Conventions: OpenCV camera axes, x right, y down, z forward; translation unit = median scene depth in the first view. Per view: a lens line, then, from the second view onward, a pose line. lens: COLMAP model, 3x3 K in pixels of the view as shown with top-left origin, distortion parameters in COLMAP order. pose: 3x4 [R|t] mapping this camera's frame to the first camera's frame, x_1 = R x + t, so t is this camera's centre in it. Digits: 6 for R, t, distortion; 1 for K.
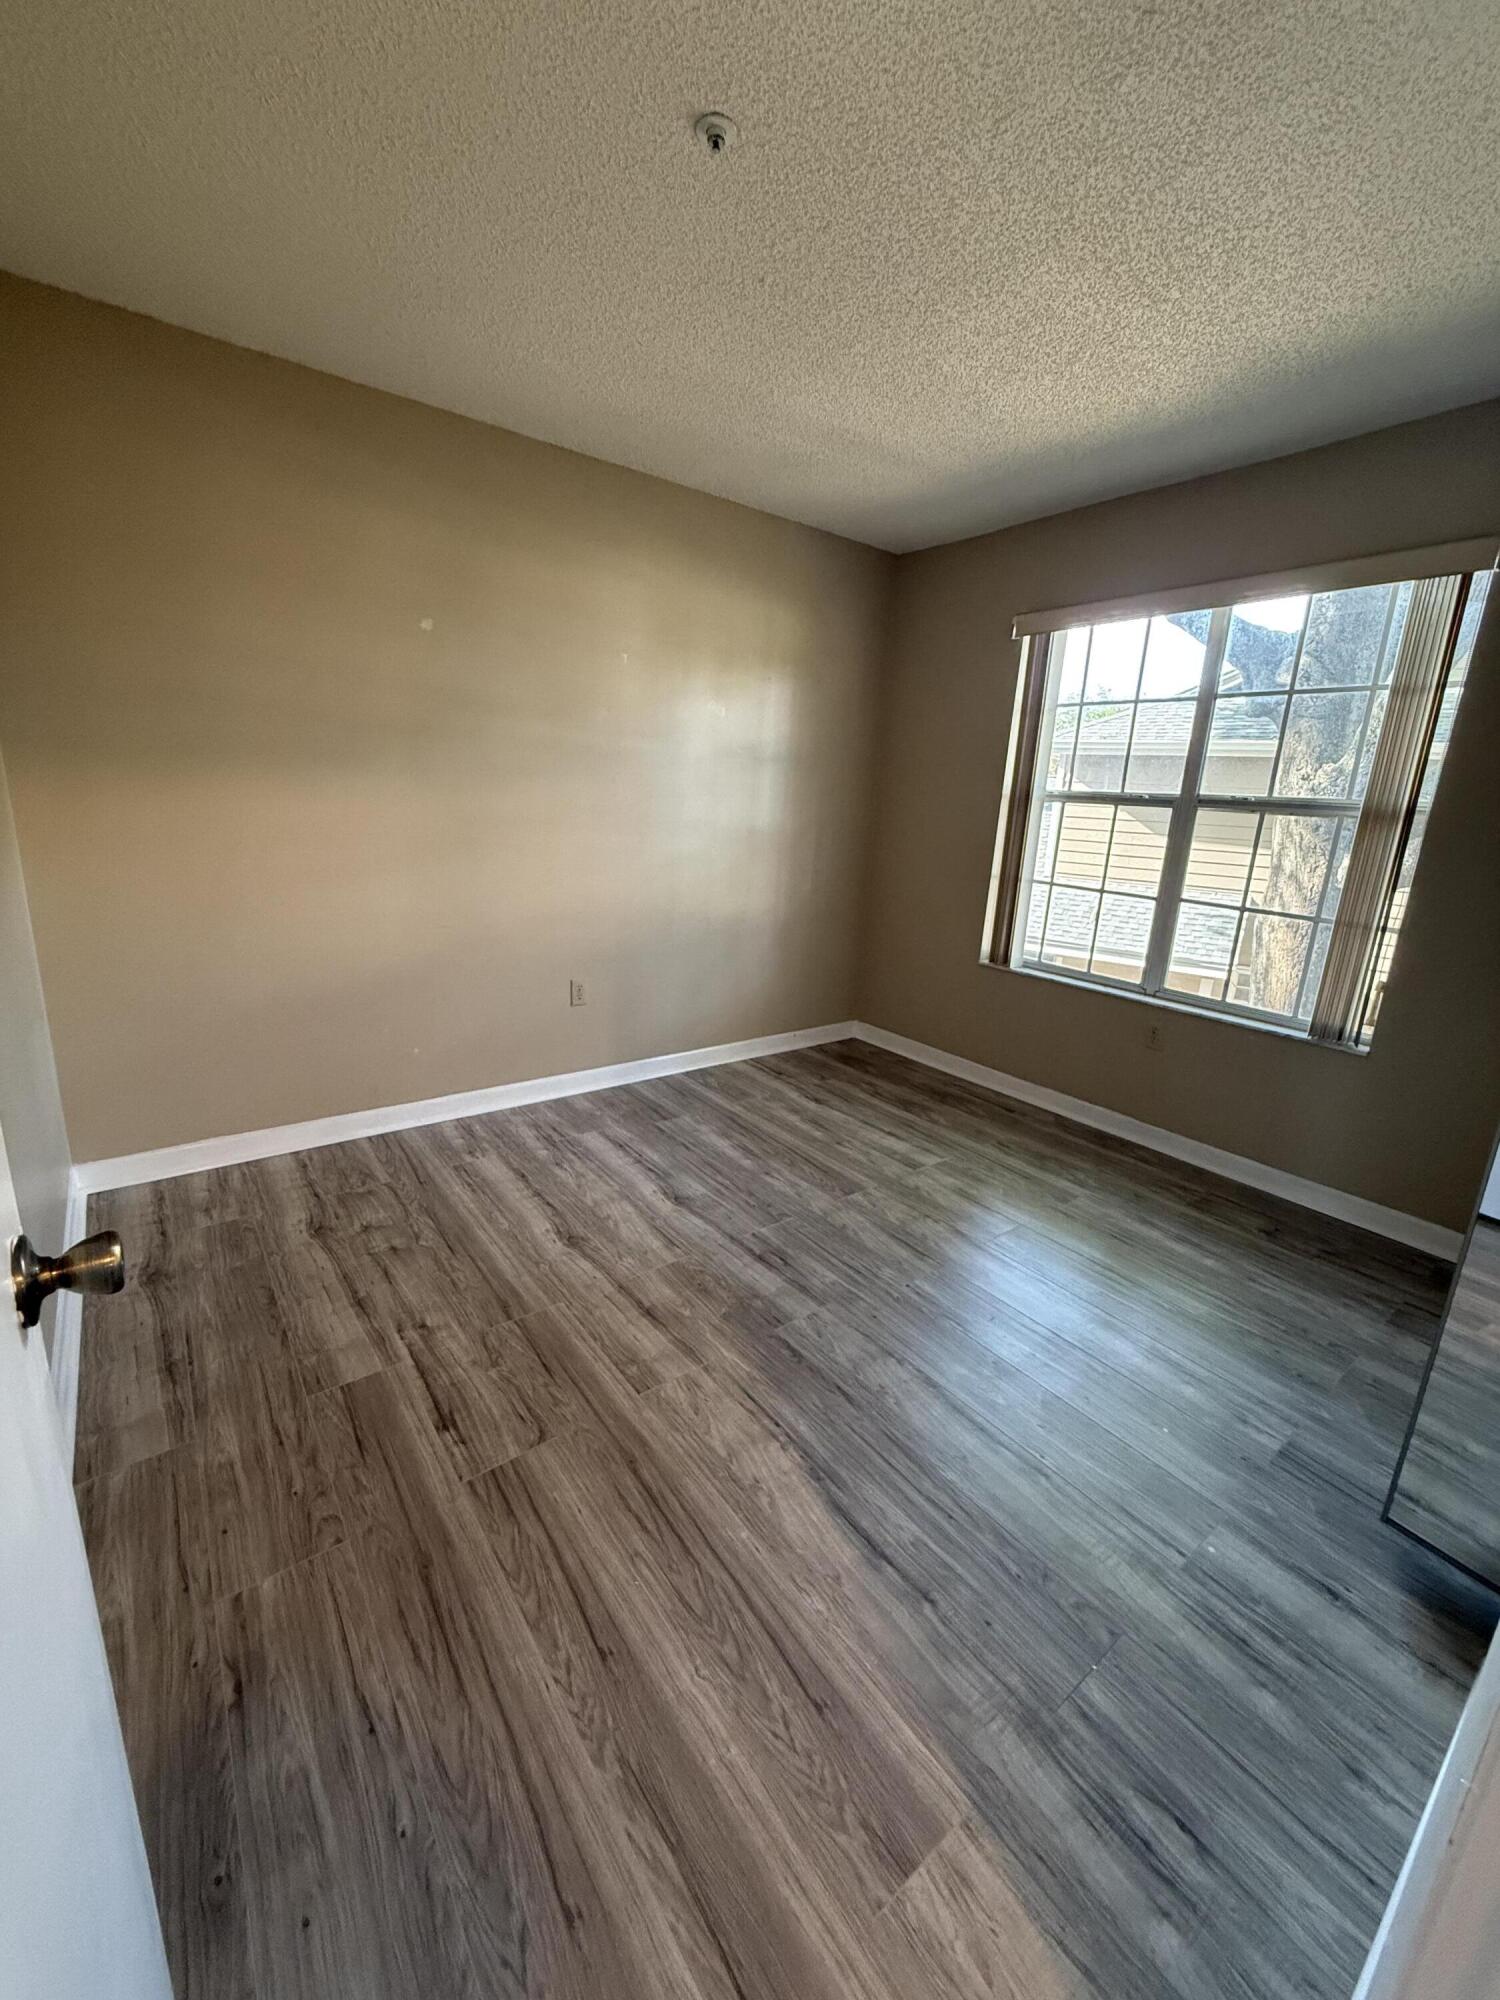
lens RADIAL K [[796.0, 0, 751.5], [0, 796.0, 992.7], [0, 0, 1]] dist [-0.000273, 0.000949]
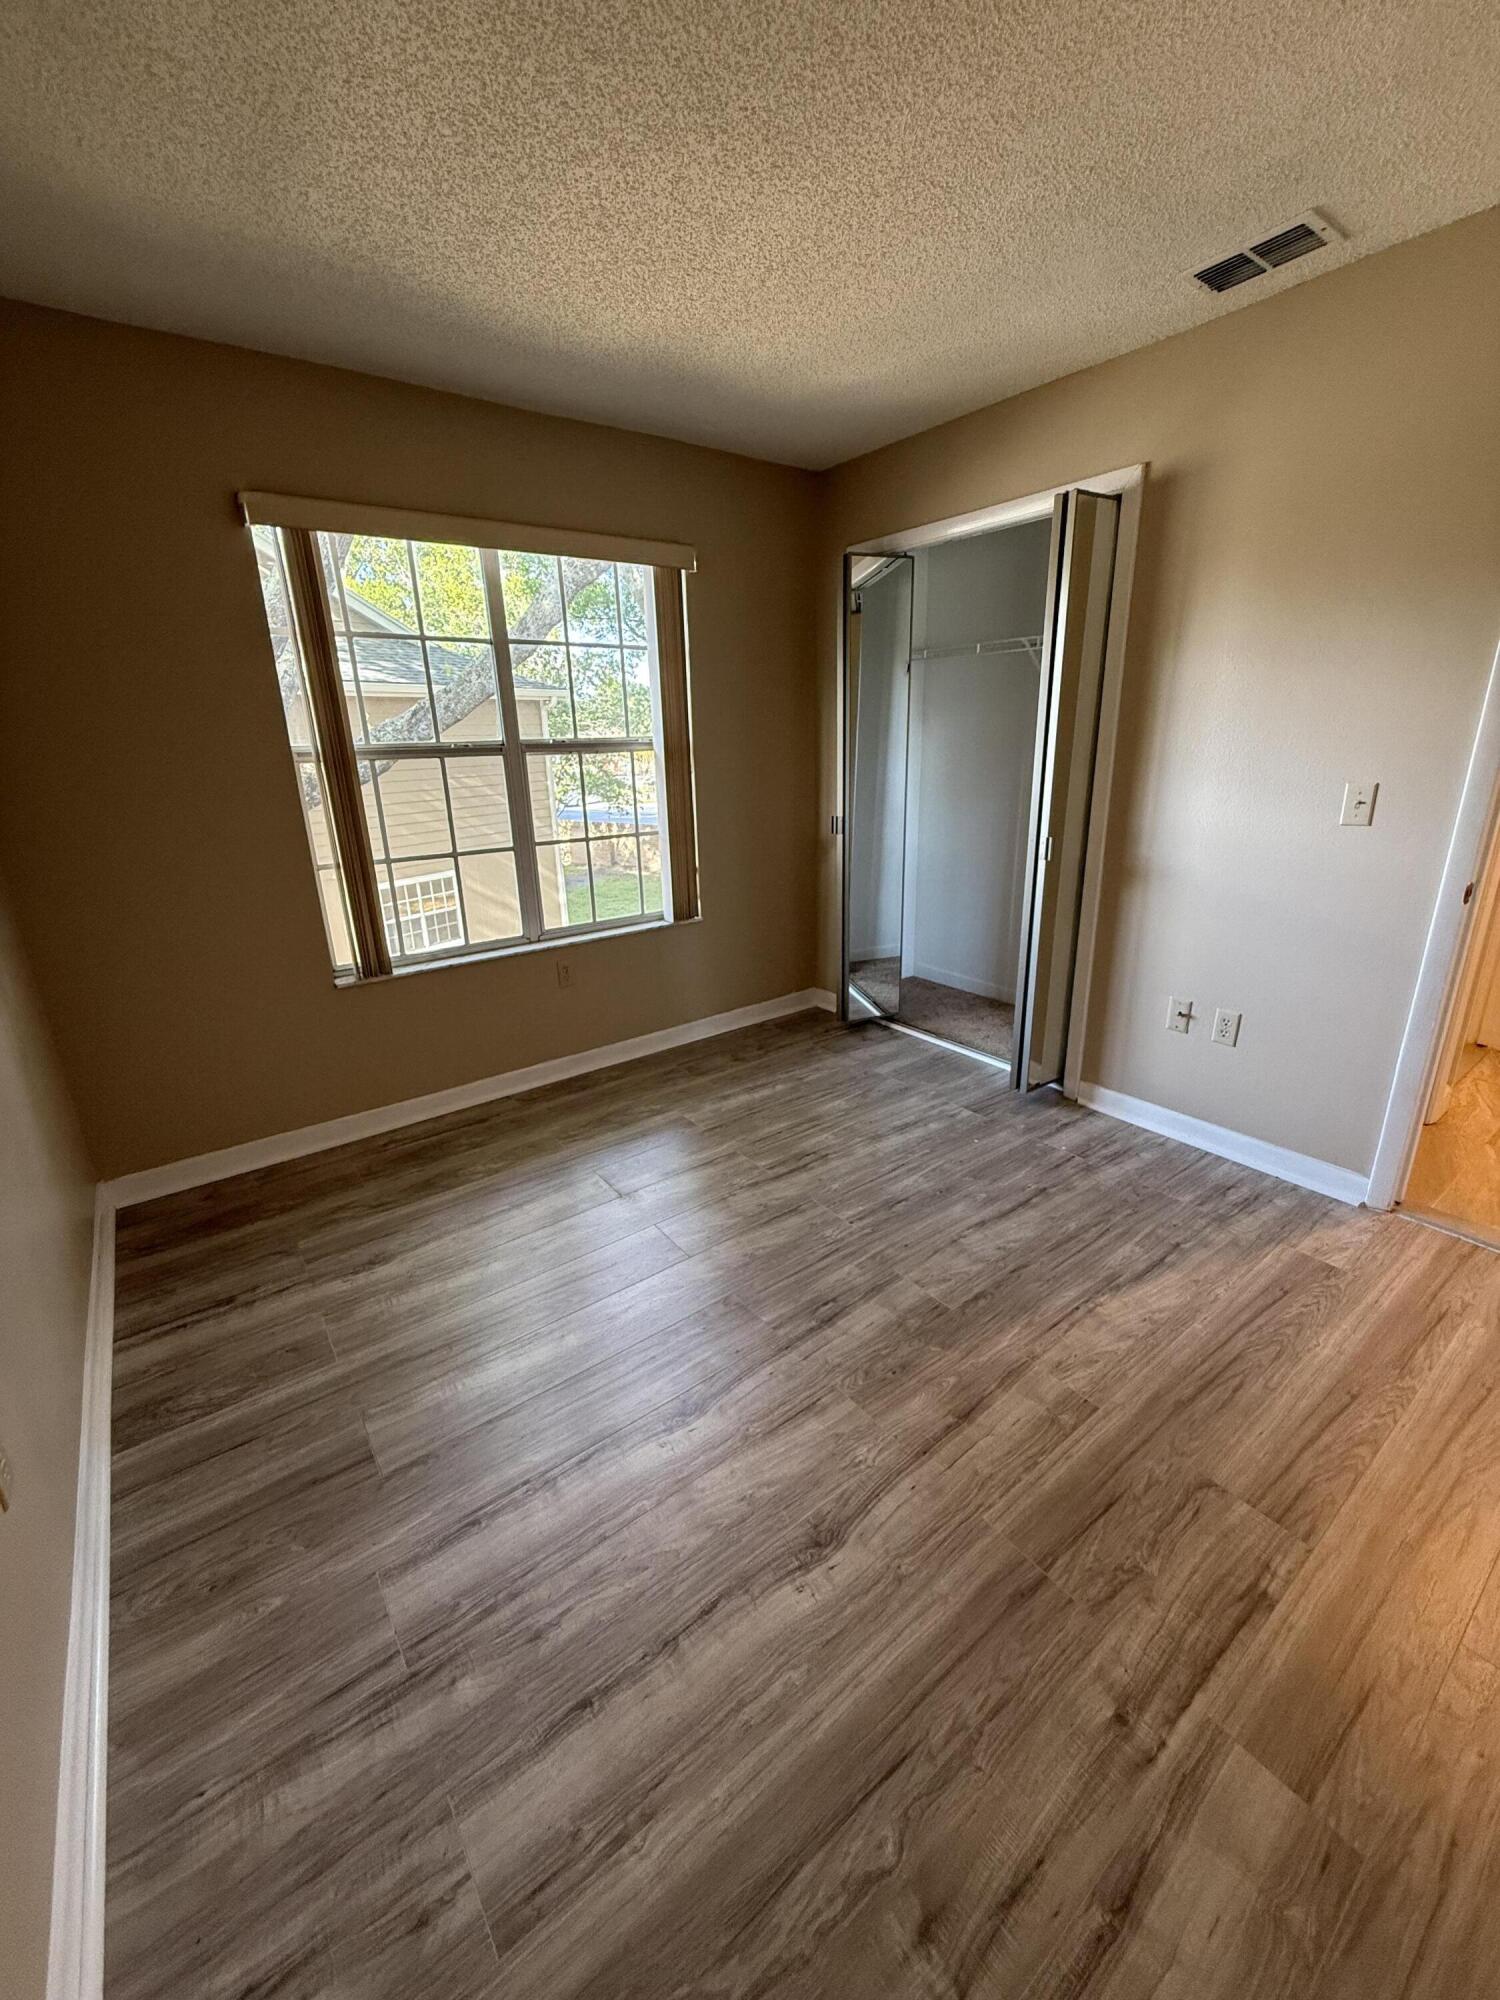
lens RADIAL K [[796.0, 0, 751.5], [0, 796.0, 992.7], [0, 0, 1]] dist [-0.000273, 0.000949]
pose [[0.004774, -0.355248, 0.934760, -0.679357], [0.273228, 0.899665, 0.340514, -0.301139], [-0.961937, 0.253777, 0.101359, 0.933218]]
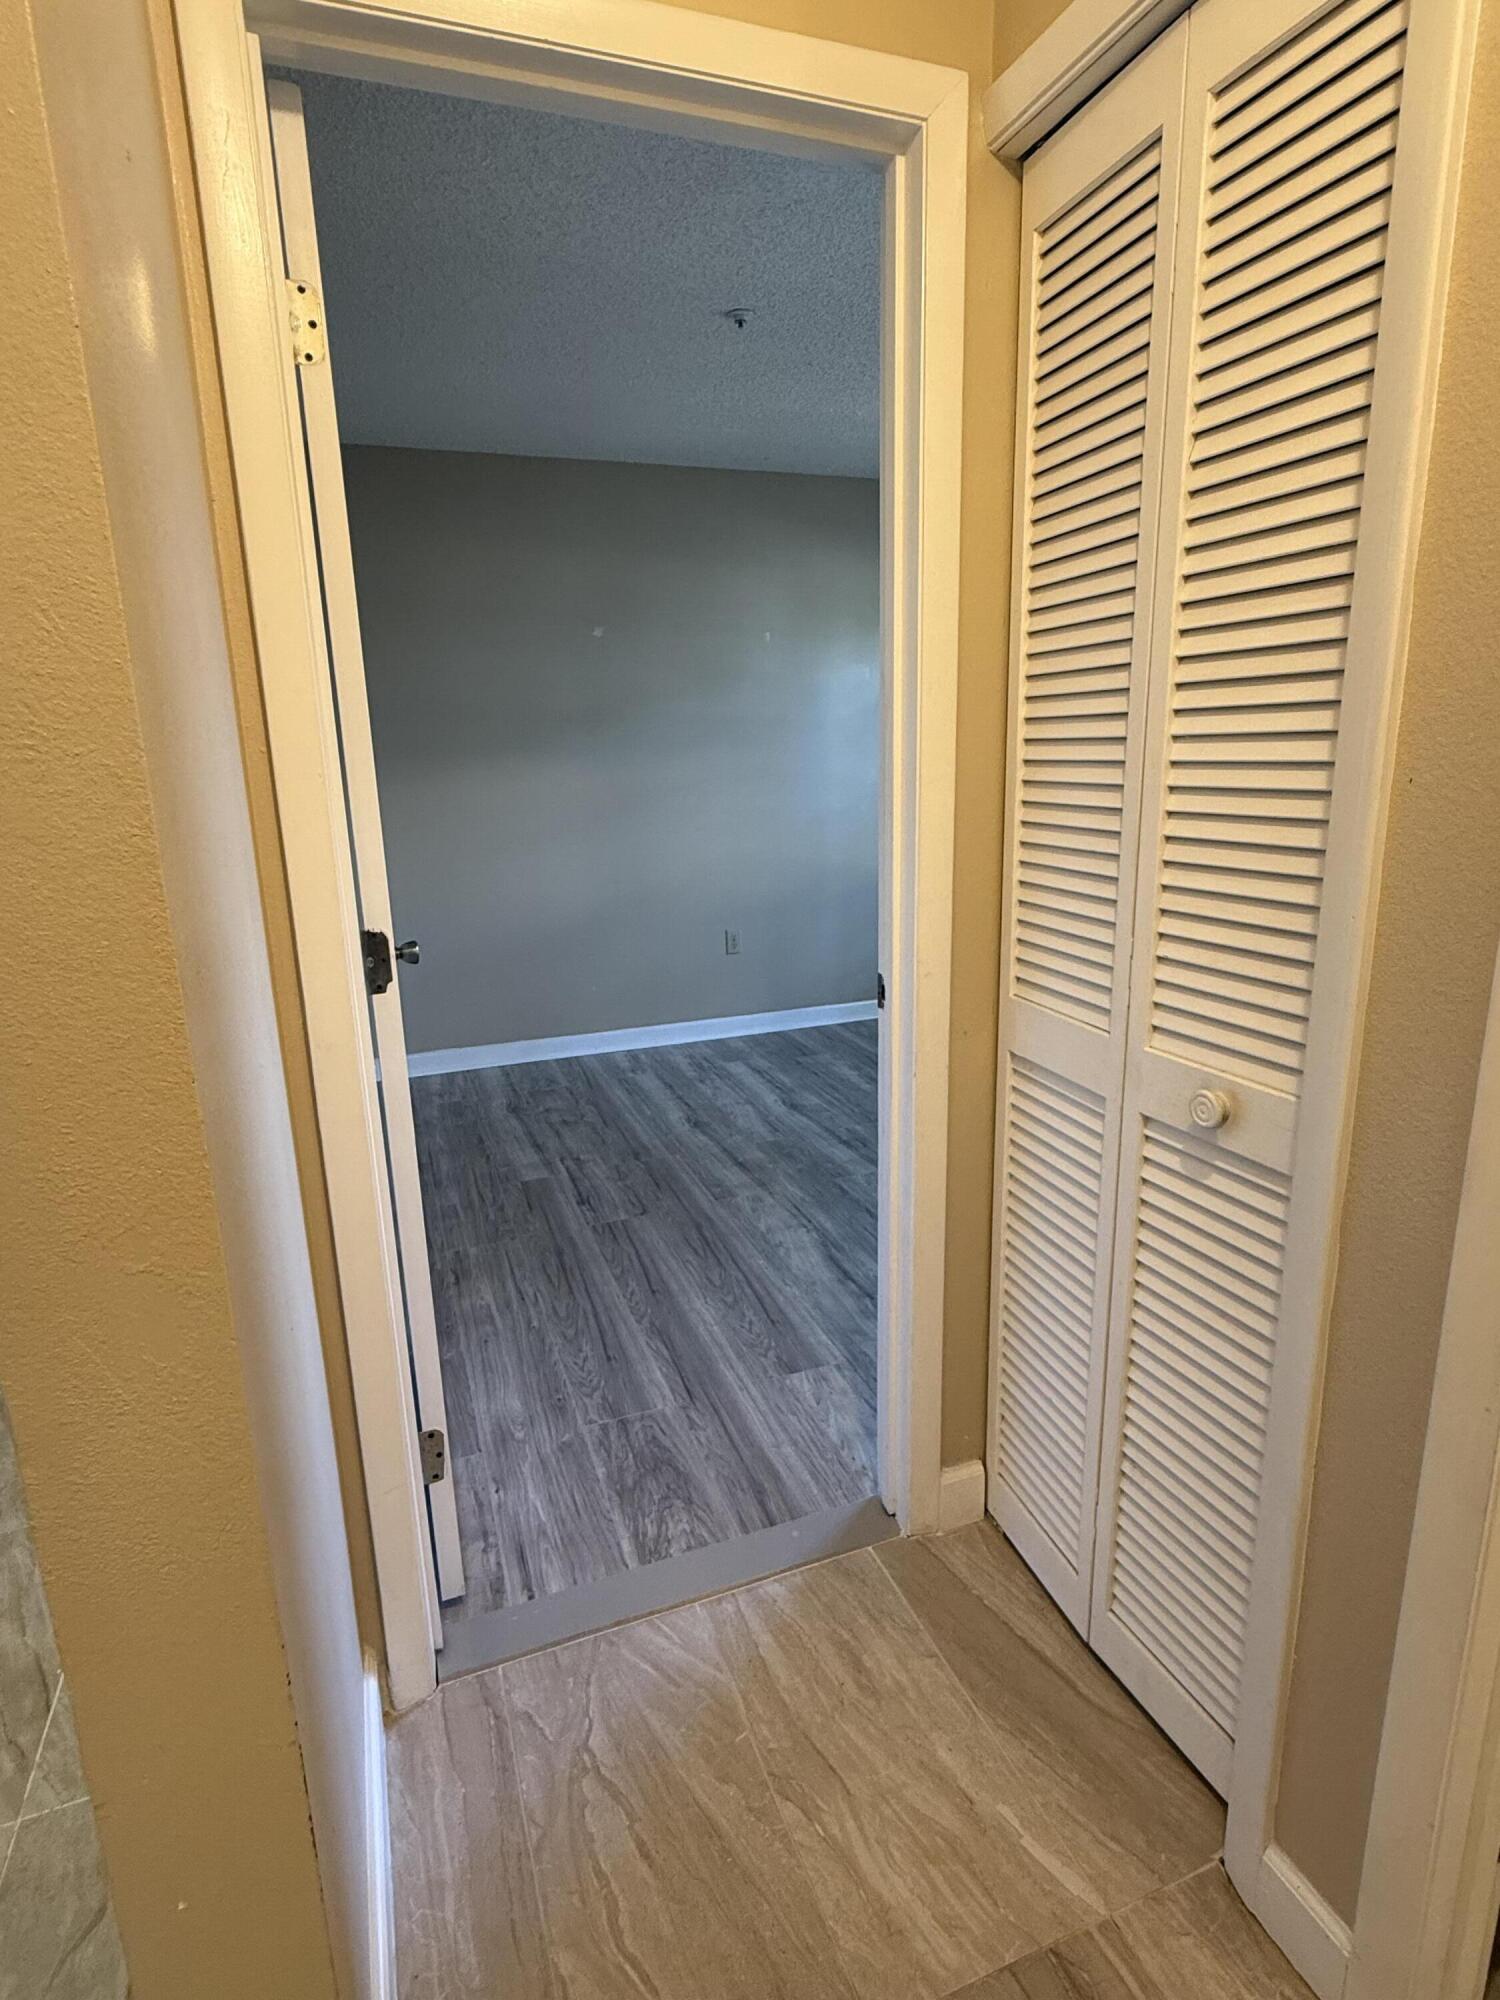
lens RADIAL K [[1037.8, 0, 750.0], [0, 1037.8, 1000.0], [0, 0, 1]] dist [-0.000621, -0.000196]
pose [[0.953380, -0.002419, -0.301764, 0.353450], [-0.001817, 0.999904, -0.013755, 0.148865], [0.301768, 0.013662, 0.953283, -0.530205]]
